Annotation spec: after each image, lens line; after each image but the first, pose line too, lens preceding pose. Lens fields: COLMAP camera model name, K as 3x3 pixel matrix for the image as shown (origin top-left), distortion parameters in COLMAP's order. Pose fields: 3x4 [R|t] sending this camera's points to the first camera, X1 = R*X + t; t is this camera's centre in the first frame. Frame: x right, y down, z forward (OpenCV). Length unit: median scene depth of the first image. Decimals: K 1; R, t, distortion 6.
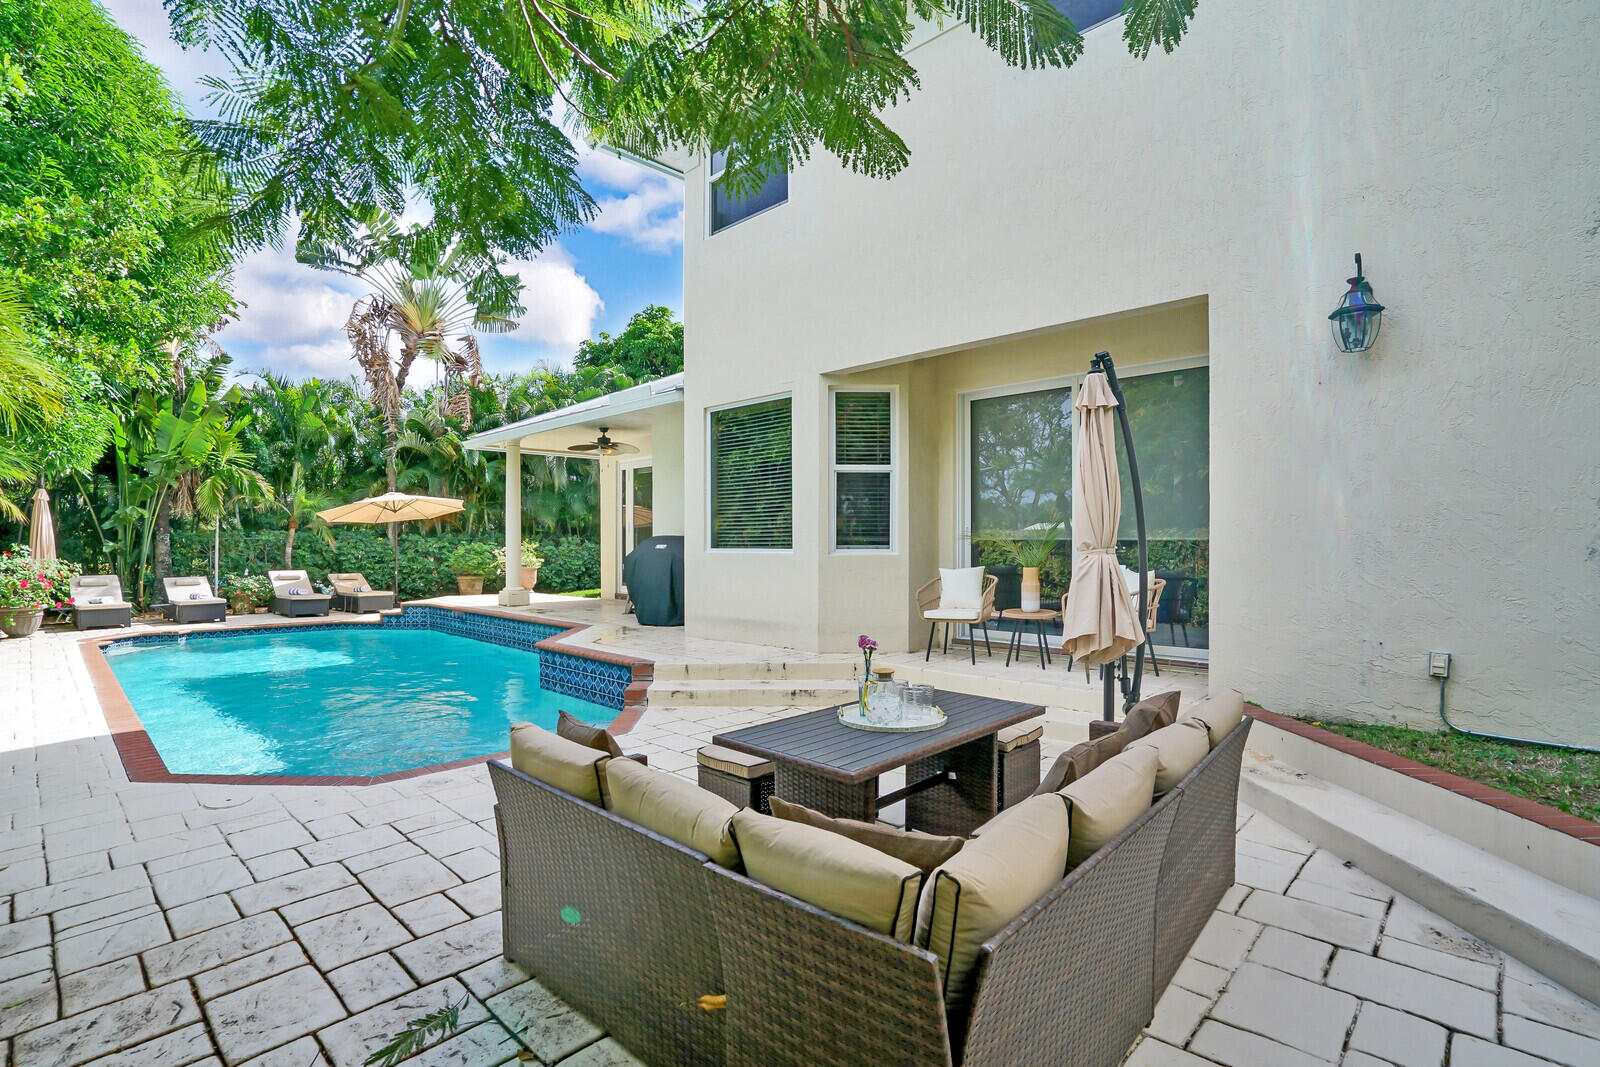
lens RADIAL K [[746.6, 0, 765.5], [0, 746.6, 554.2], [0, 0, 1]] dist [-0.037447, 0.000881]
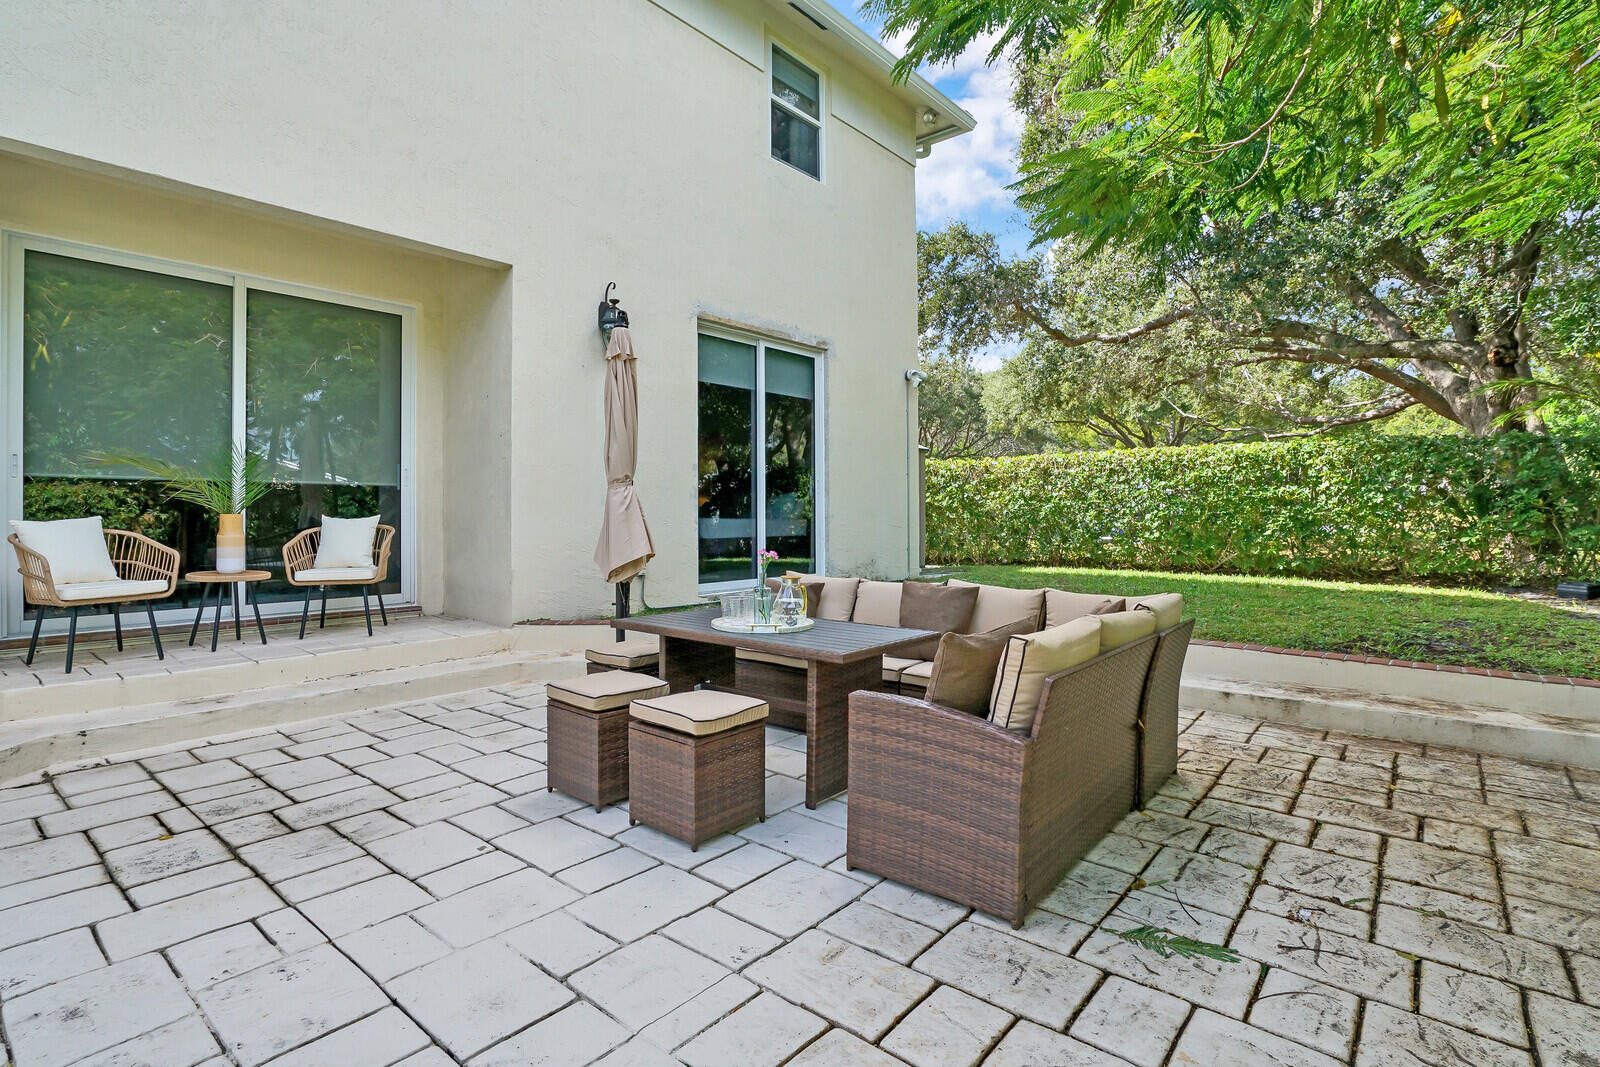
lens RADIAL K [[779.1, 0, 763.1], [0, 779.1, 538.8], [0, 0, 1]] dist [-0.003518, 0.000205]
pose [[-0.058709, -0.039070, 0.997510, -0.170952], [0.014625, 0.999093, 0.039993, 0.006239], [-0.998168, 0.016936, -0.058084, 0.186046]]
